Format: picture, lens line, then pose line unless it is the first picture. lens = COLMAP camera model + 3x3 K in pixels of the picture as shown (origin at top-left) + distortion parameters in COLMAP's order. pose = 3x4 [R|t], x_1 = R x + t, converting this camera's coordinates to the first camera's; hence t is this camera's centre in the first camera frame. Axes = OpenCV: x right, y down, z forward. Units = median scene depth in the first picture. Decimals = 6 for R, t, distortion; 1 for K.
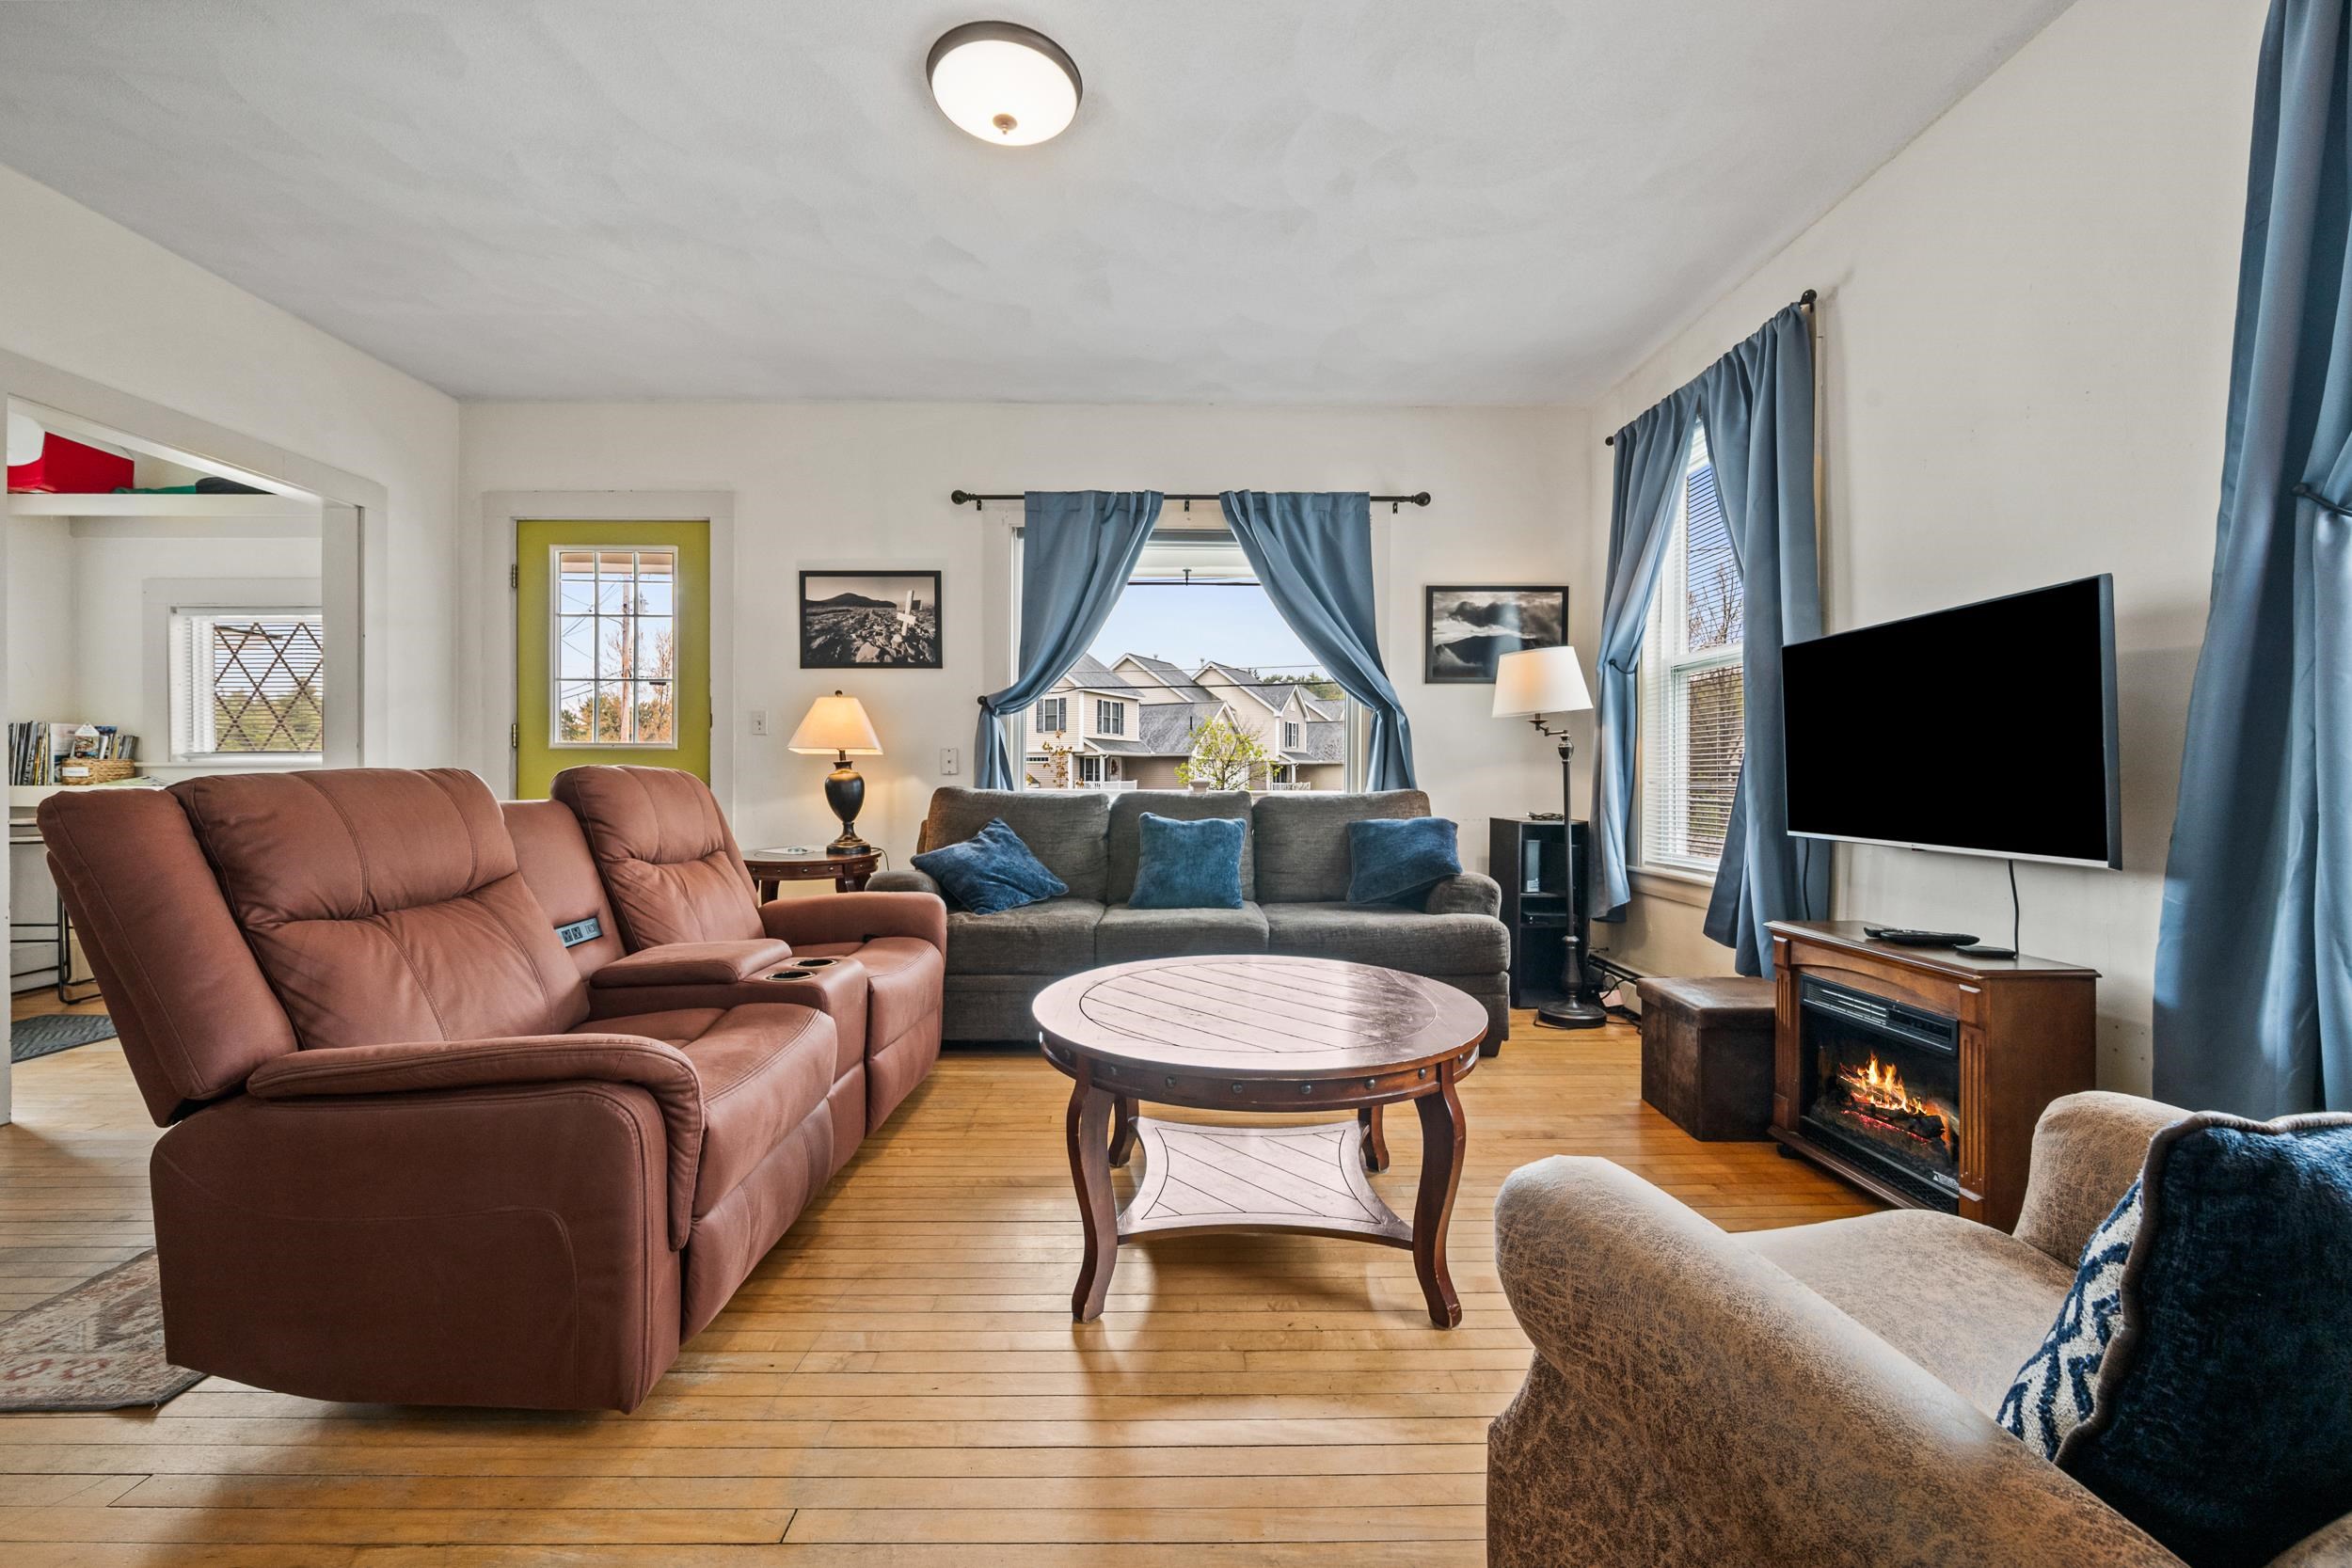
lens RADIAL K [[940.5, 0, 1182.9], [0, 940.5, 772.6], [0, 0, 1]] dist [-0.000575, -0.000155]
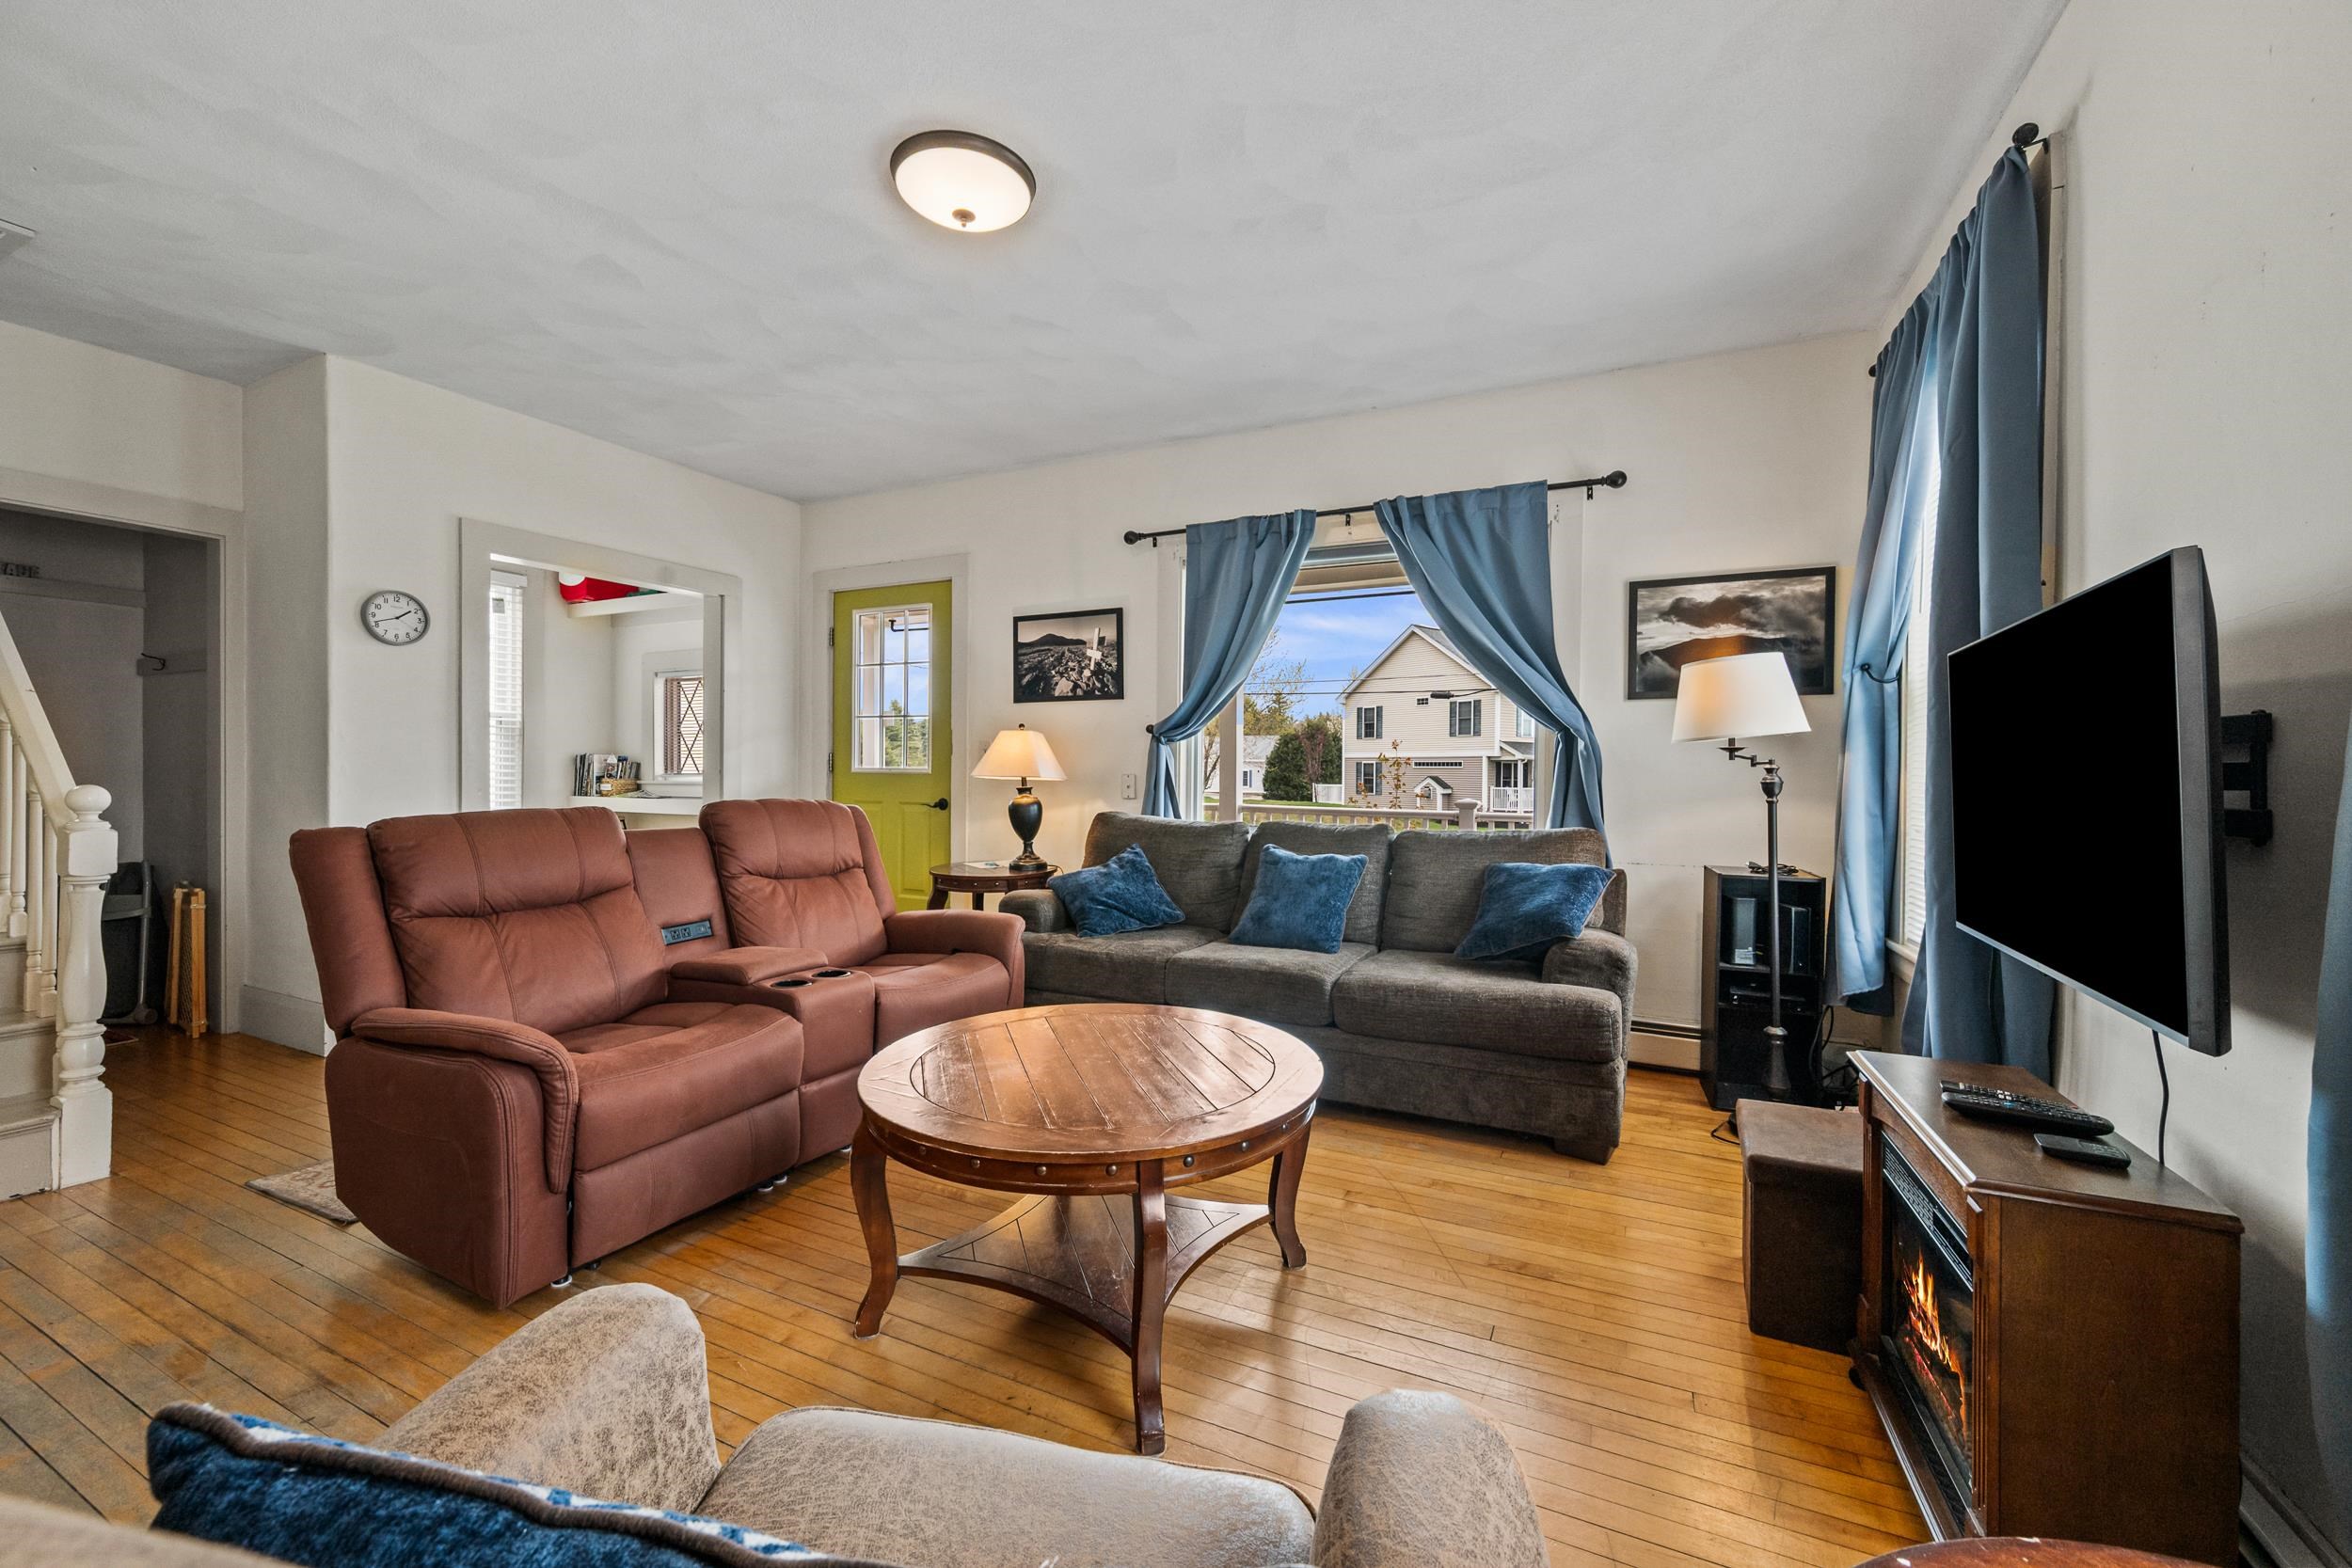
lens RADIAL K [[940.5, 0, 1182.9], [0, 940.5, 772.6], [0, 0, 1]] dist [-0.000575, -0.000155]
pose [[0.892123, 0.005434, -0.451760, 0.295349], [-0.006035, 0.999982, 0.000111, -0.028974], [0.451752, 0.002628, 0.892140, 0.083071]]
